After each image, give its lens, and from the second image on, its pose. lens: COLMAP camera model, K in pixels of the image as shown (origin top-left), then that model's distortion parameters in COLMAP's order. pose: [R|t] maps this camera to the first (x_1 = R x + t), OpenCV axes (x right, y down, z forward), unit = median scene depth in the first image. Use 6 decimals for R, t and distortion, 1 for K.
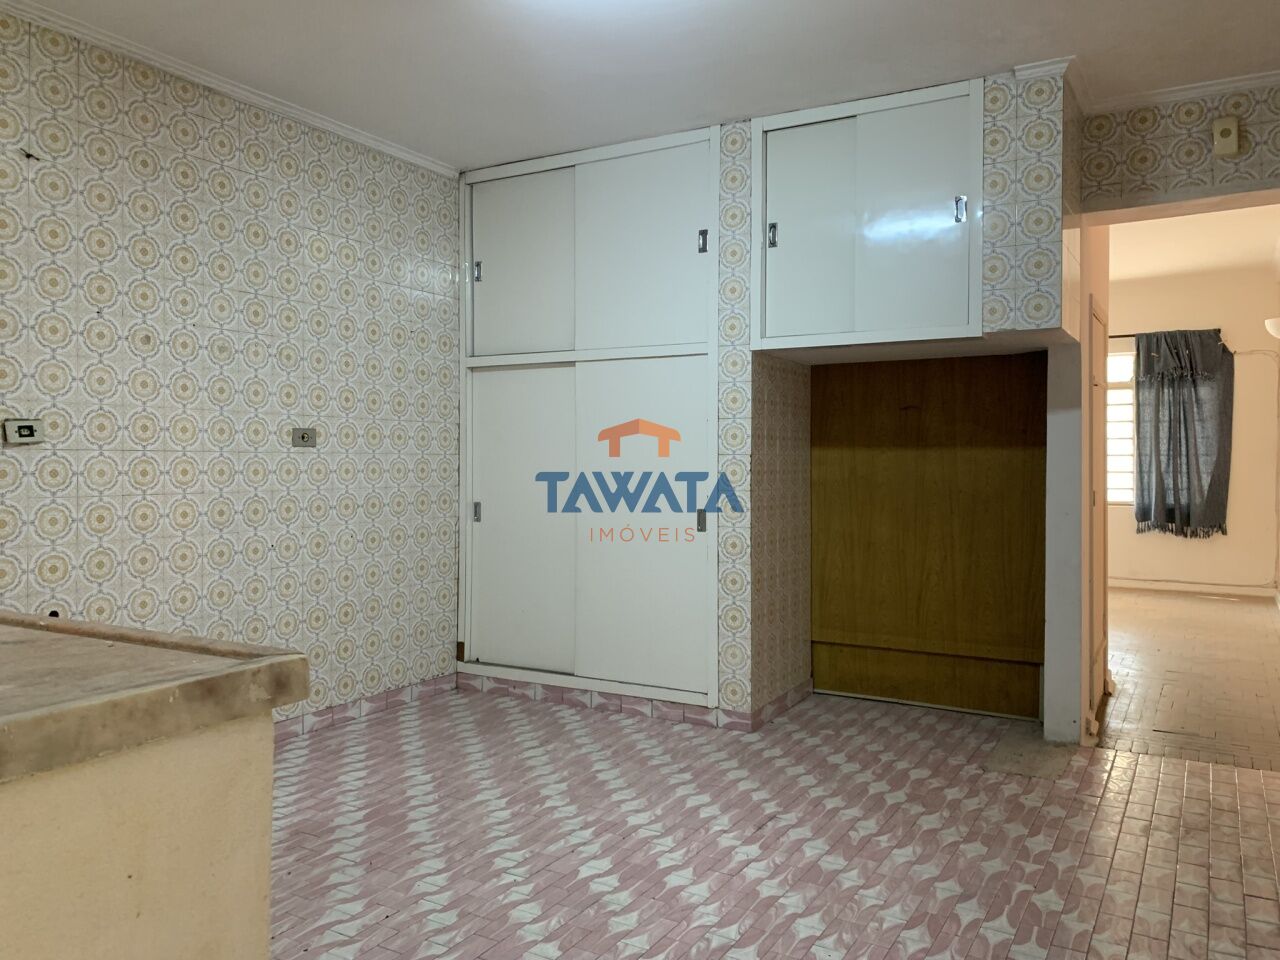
lens RADIAL K [[970.6, 0, 642.8], [0, 970.6, 467.9], [0, 0, 1]] dist [0.033292, -0.033860]
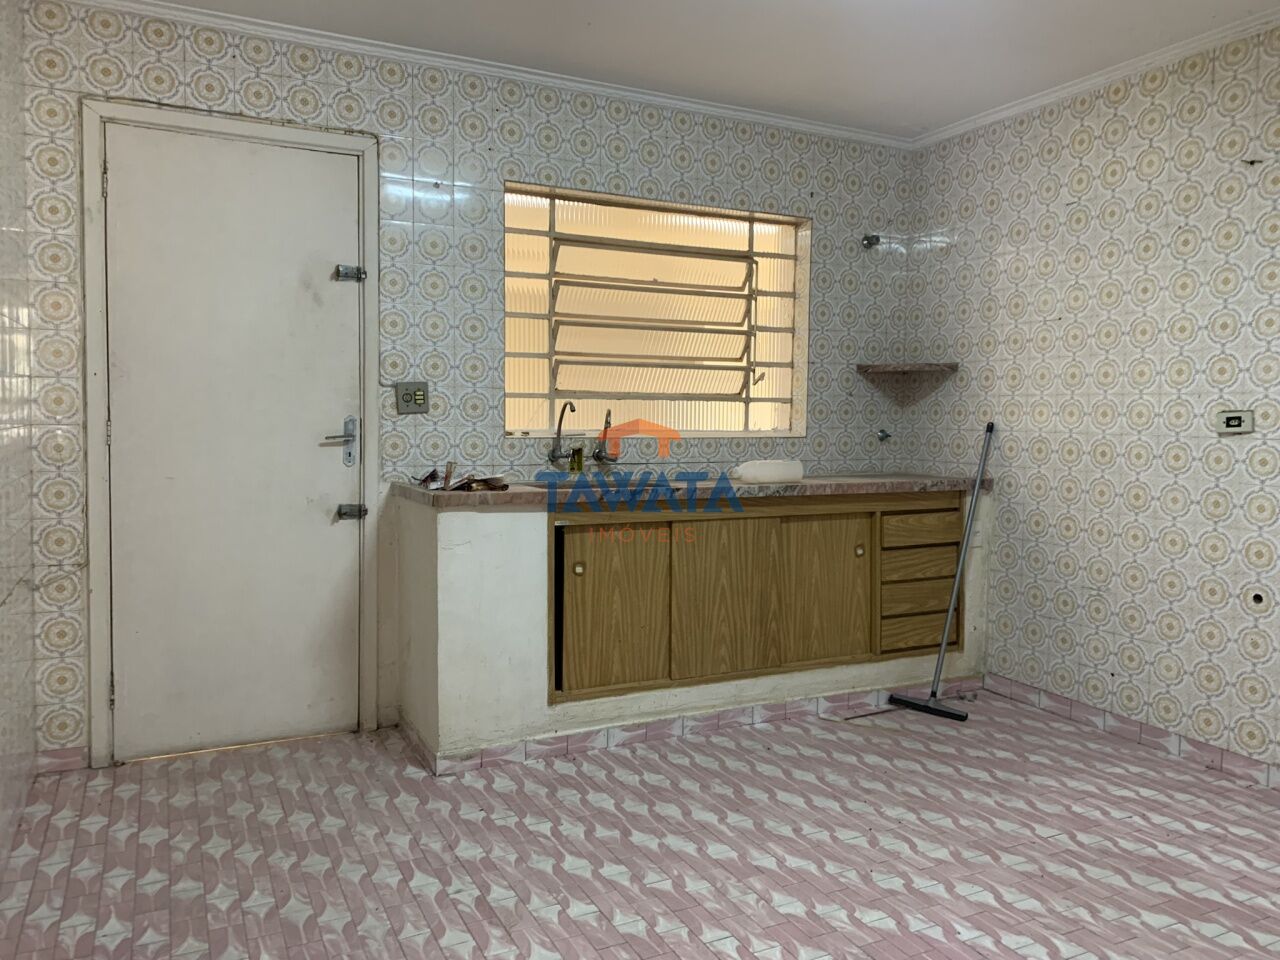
lens RADIAL K [[970.6, 0, 638.6], [0, 970.6, 477.2], [0, 0, 1]] dist [0.033292, -0.033860]
pose [[-0.549707, 0.047276, -0.834019, 0.689942], [-0.020522, 0.997332, 0.070059, -0.041628], [0.835106, 0.055628, -0.547270, 1.126274]]
